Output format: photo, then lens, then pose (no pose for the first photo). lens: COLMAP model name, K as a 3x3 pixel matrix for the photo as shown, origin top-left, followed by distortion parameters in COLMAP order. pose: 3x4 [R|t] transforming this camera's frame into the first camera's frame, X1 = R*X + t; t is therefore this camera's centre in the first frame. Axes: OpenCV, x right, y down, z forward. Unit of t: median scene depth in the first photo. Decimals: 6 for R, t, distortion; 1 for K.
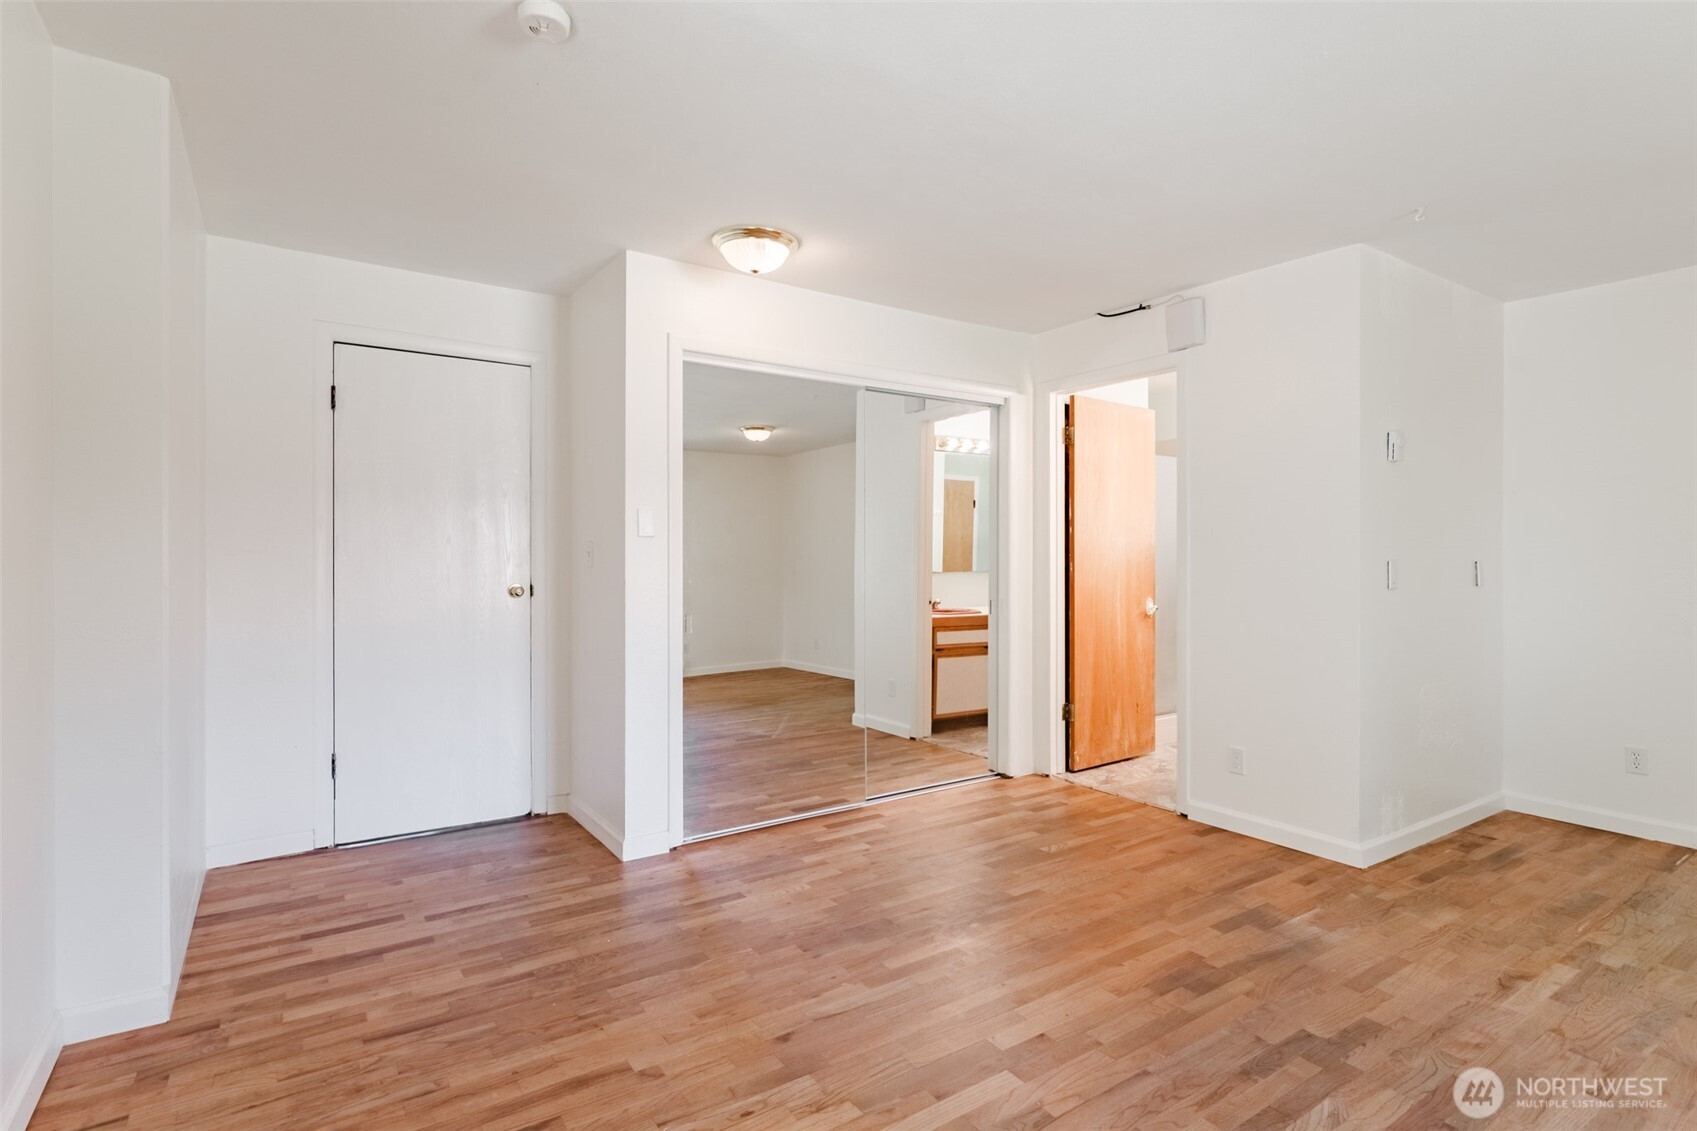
lens RADIAL K [[830.1, 0, 848.5], [0, 830.1, 565.5], [0, 0, 1]] dist [-0.007546, -0.000565]
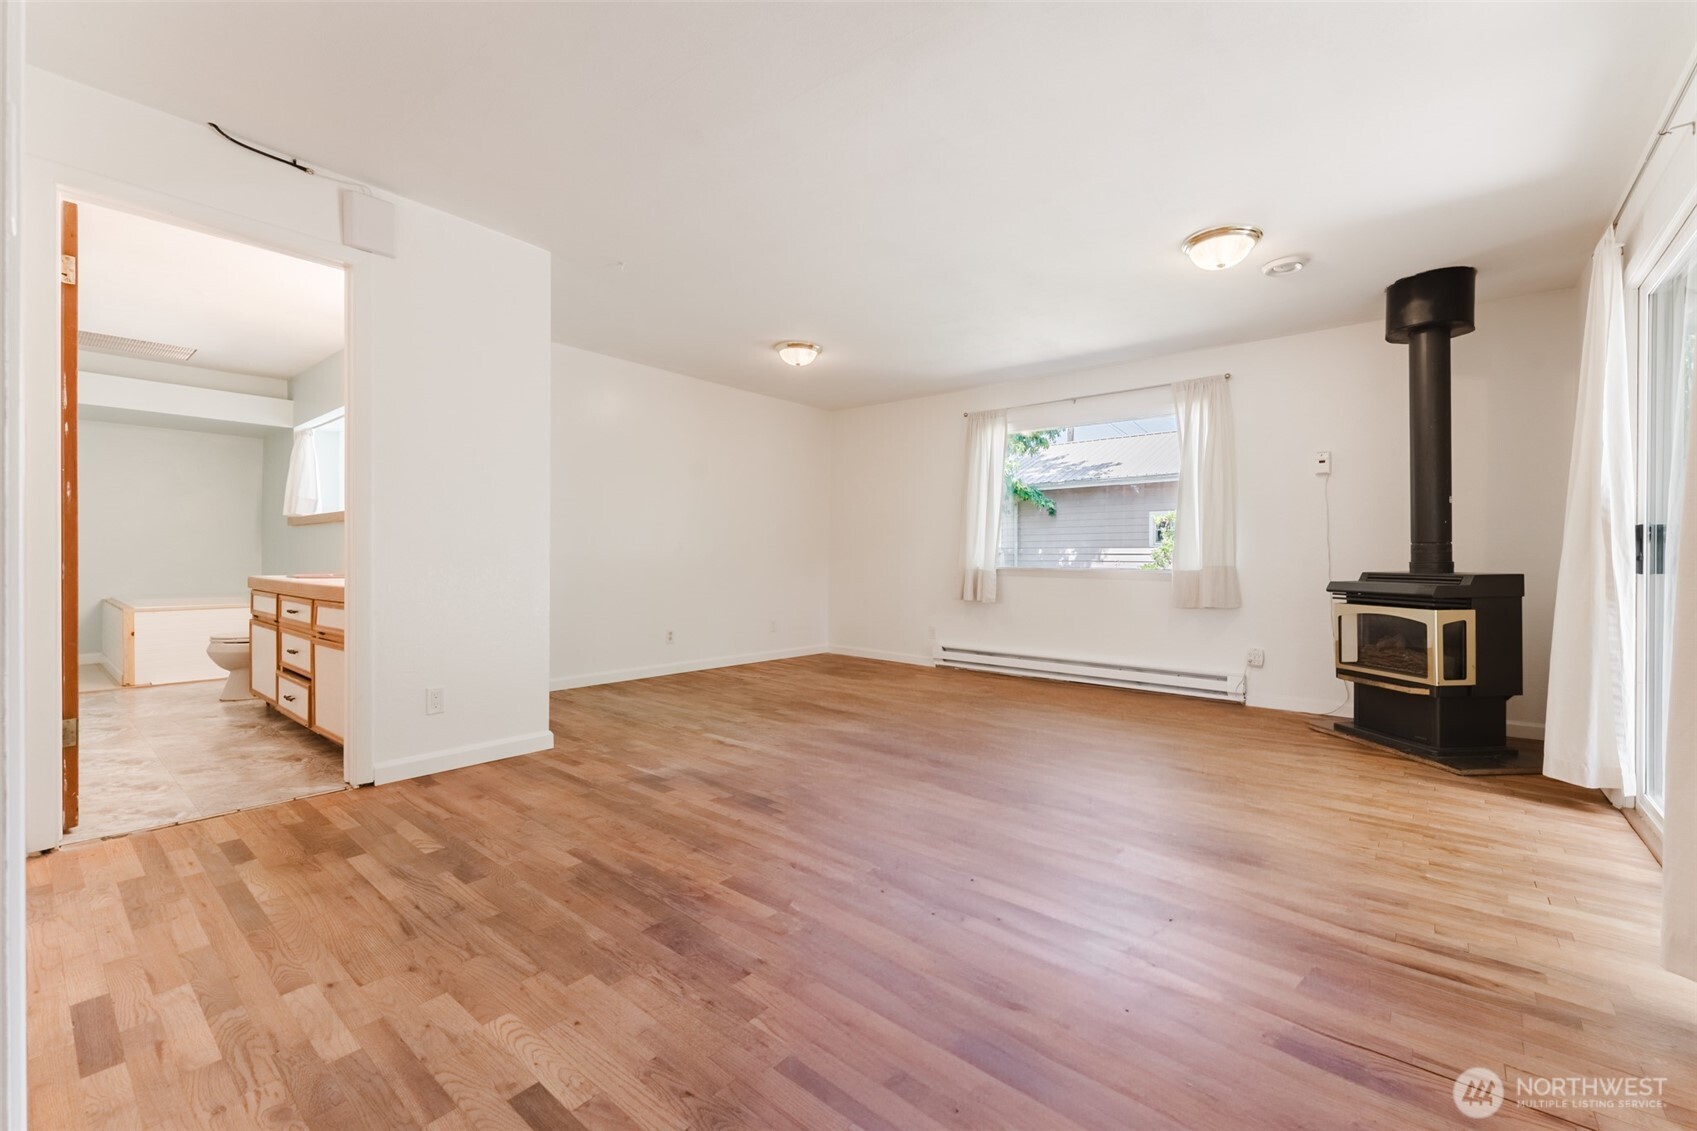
lens RADIAL K [[707.6, 0, 848.5], [0, 707.6, 565.5], [0, 0, 1]] dist [0.000275, 0.000218]
pose [[-0.274399, -0.016328, 0.961477, -0.560304], [-0.000971, 0.999860, 0.016703, 0.069300], [-0.961615, 0.003650, -0.274376, 0.885605]]
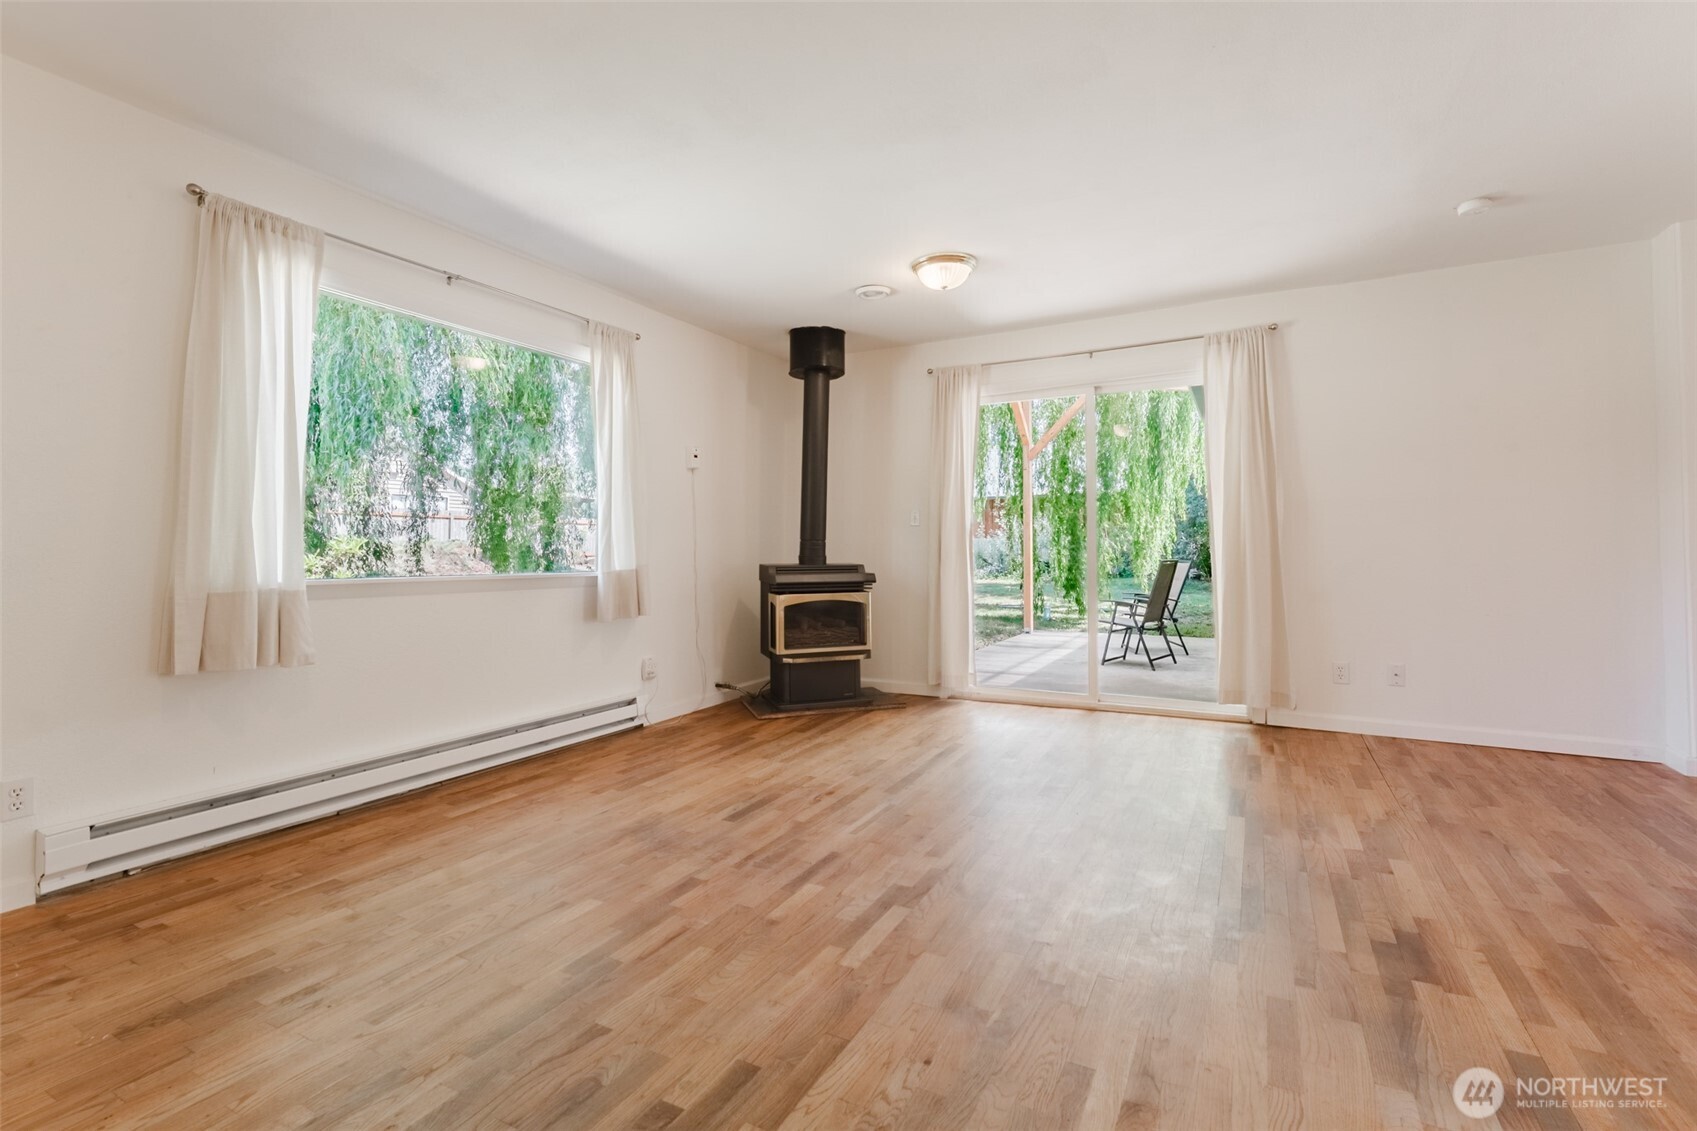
lens RADIAL K [[771.4, 0, 856.1], [0, 771.4, 537.6], [0, 0, 1]] dist [-0.002380, -0.000495]
pose [[-0.875897, -0.006043, -0.482461, 0.984841], [-0.002153, 0.999961, -0.008616, 0.057636], [0.482494, -0.006508, -0.875875, 1.080997]]
